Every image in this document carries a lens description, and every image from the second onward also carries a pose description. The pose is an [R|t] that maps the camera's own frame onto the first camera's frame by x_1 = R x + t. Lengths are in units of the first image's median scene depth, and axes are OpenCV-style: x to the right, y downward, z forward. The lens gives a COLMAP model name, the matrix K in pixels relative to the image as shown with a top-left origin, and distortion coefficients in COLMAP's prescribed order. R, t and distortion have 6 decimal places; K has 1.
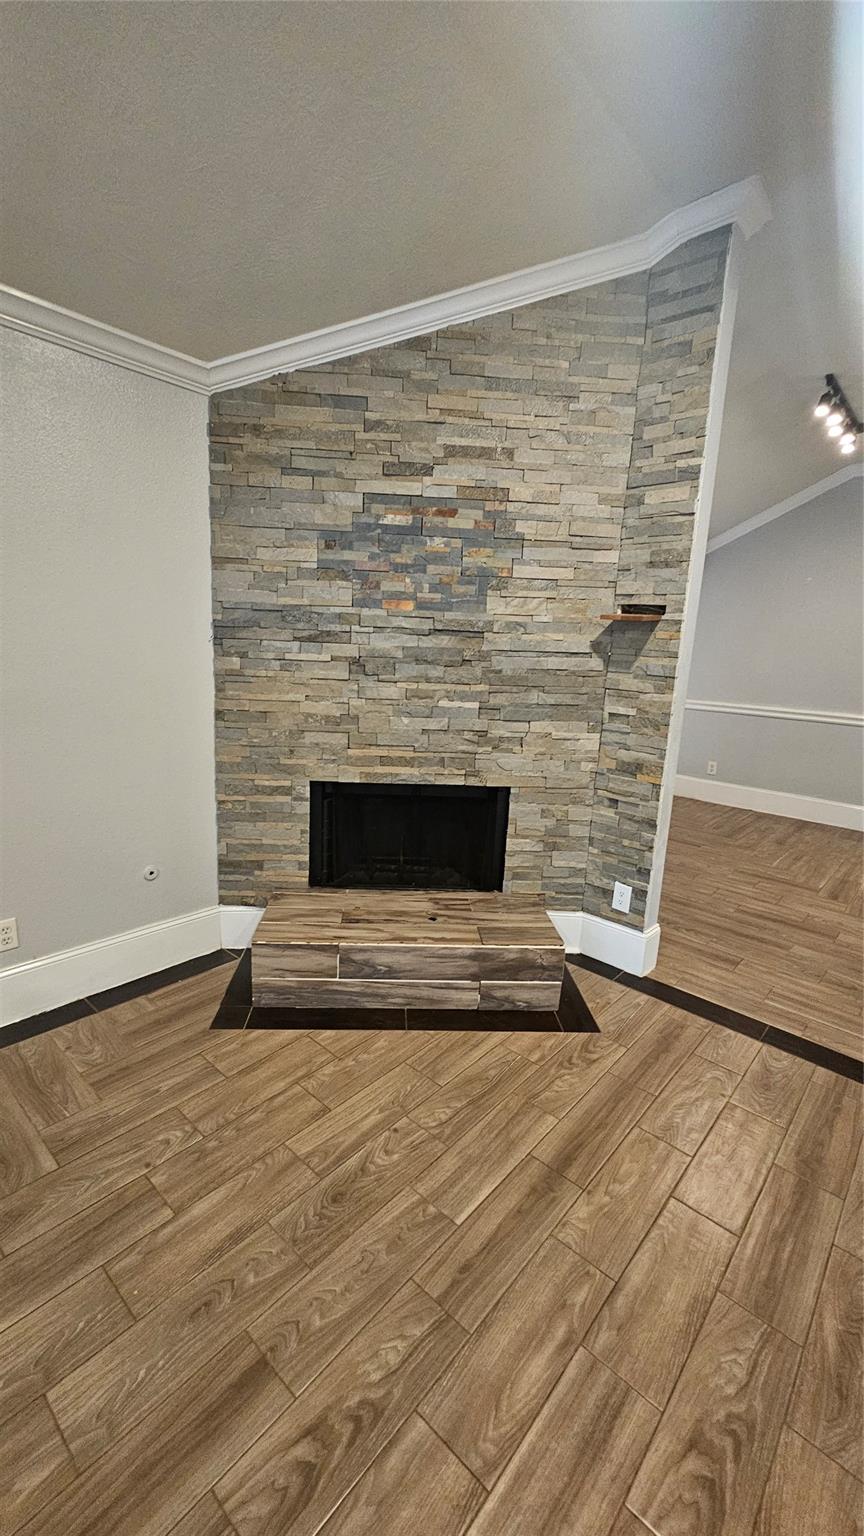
lens RADIAL K [[627.3, 0, 425.8], [0, 627.3, 774.8], [0, 0, 1]] dist [-0.002623, -0.000169]
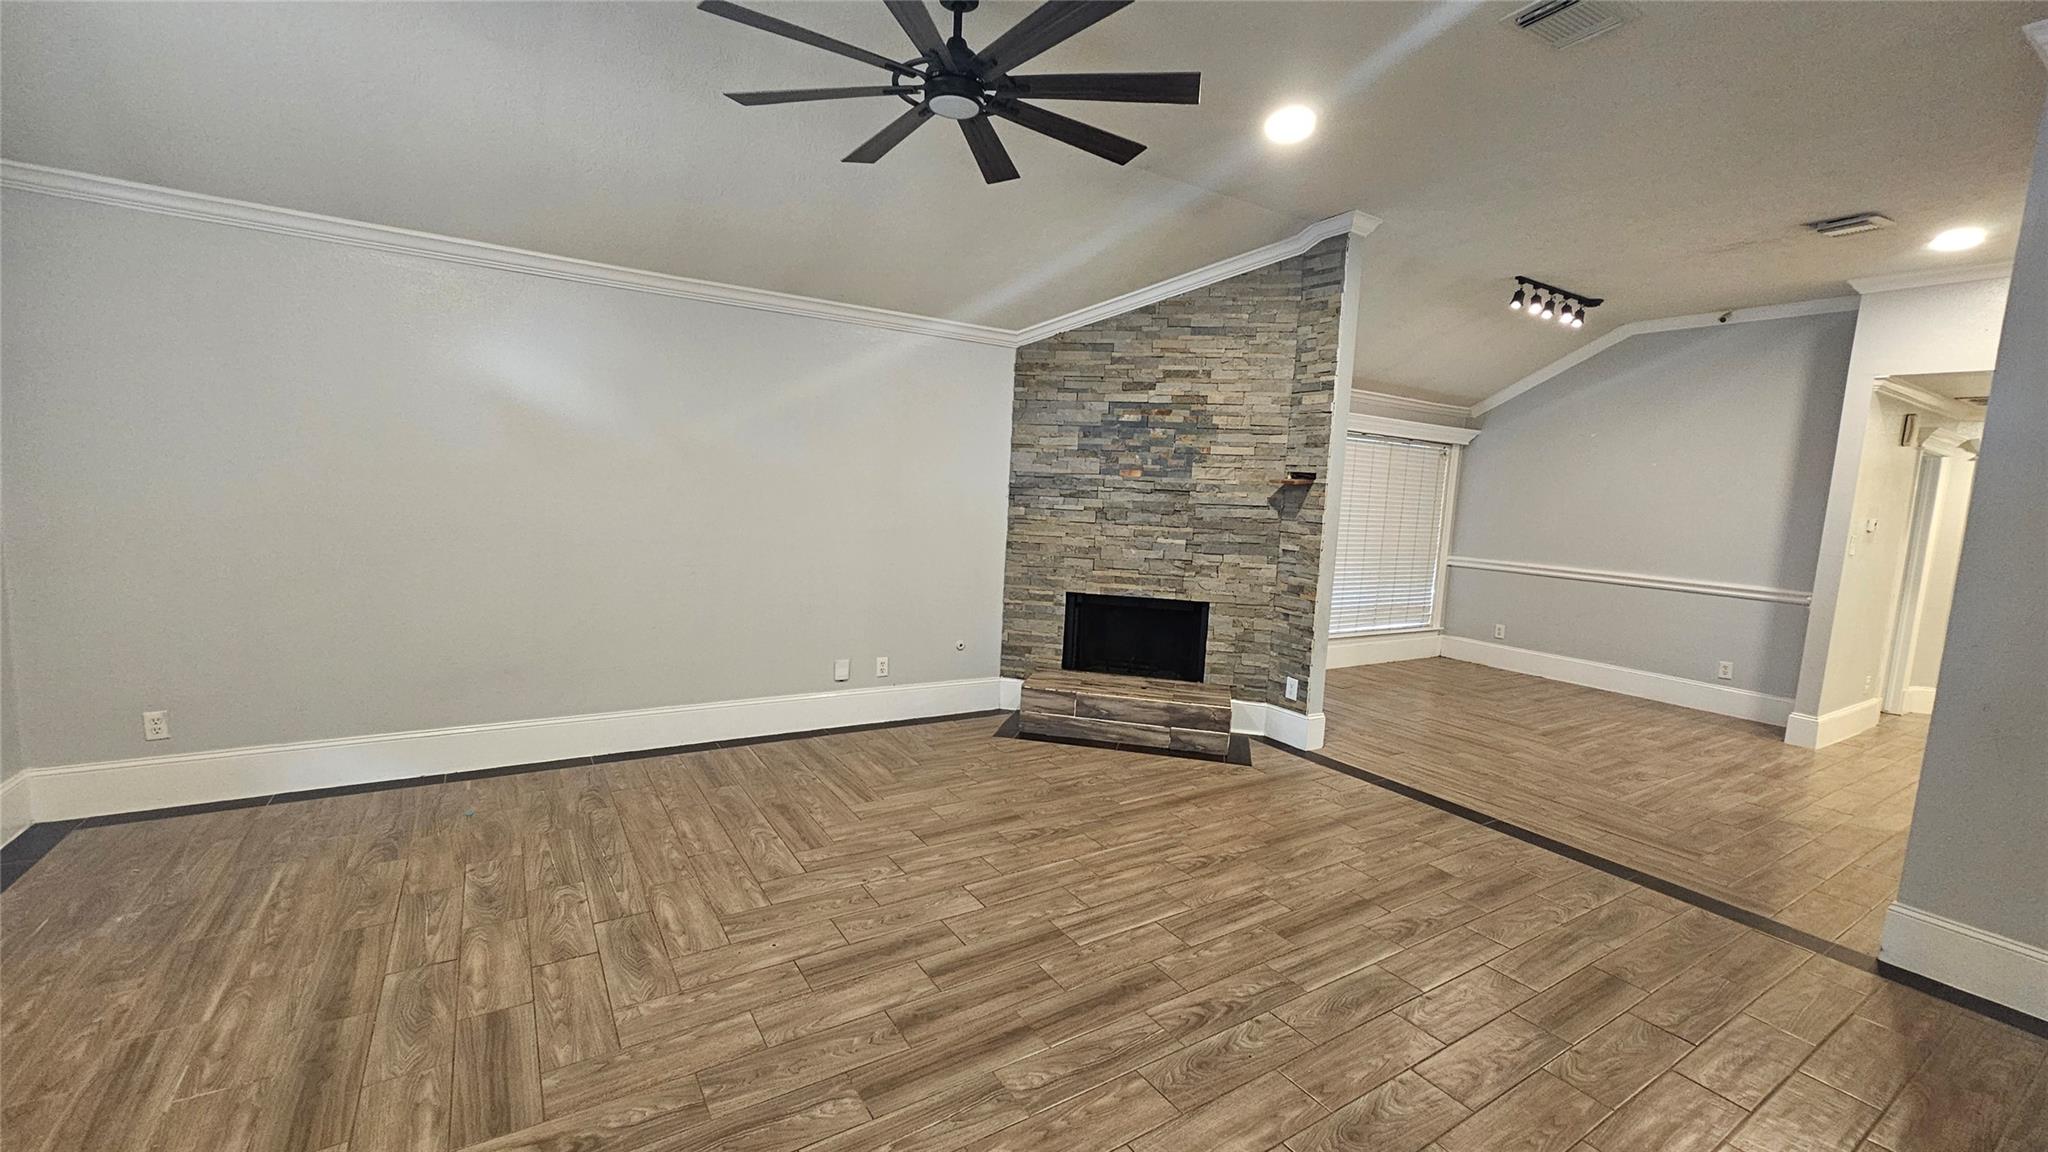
lens RADIAL K [[836.4, 0, 1025.5], [0, 836.4, 579.5], [0, 0, 1]] dist [-0.002623, -0.000169]
pose [[0.962344, 0.031169, -0.270042, 0.262815], [-0.060882, 0.992882, -0.102364, 0.197991], [0.264929, 0.114951, 0.957392, -0.938178]]
